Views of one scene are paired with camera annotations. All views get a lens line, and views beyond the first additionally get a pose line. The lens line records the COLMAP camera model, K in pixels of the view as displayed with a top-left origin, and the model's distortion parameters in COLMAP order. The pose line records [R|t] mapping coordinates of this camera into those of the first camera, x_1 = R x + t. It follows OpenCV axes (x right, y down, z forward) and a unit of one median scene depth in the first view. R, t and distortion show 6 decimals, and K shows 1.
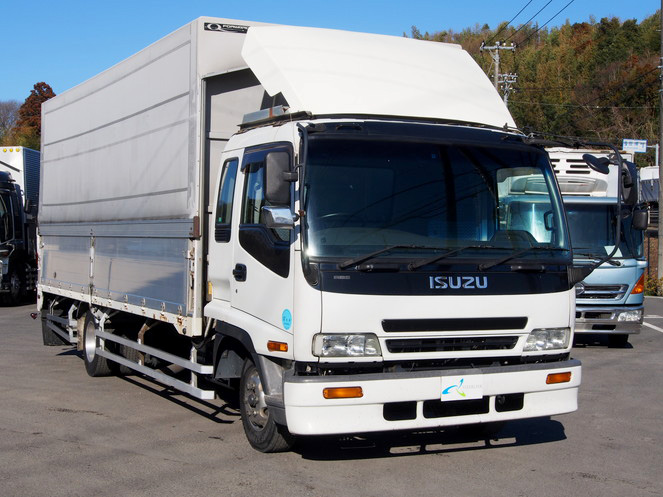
lens RADIAL K [[1060.3, 0, 330.4], [0, 1060.3, 248.8], [0, 0, 1]] dist [-0.007737, 0.000000]
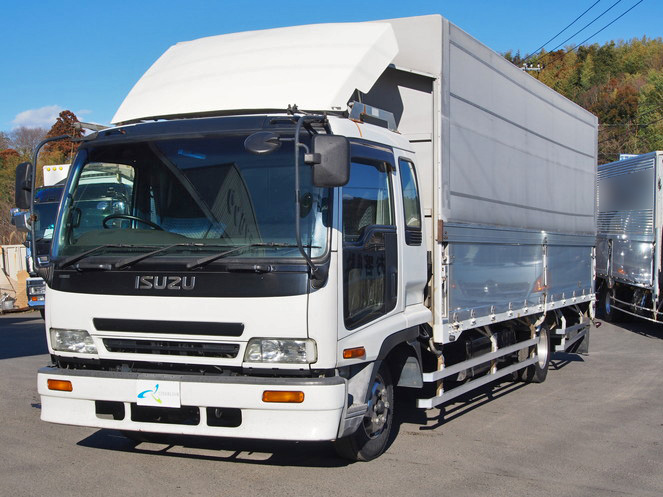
lens RADIAL K [[1028.0, 0, 330.8], [0, 1028.0, 245.1], [0, 0, 1]] dist [0.043051, 0.000000]
pose [[0.624765, -0.018759, -0.780588, 0.929096], [0.008963, 0.999818, -0.016855, 0.014861], [0.780762, 0.003534, 0.624819, 0.536054]]
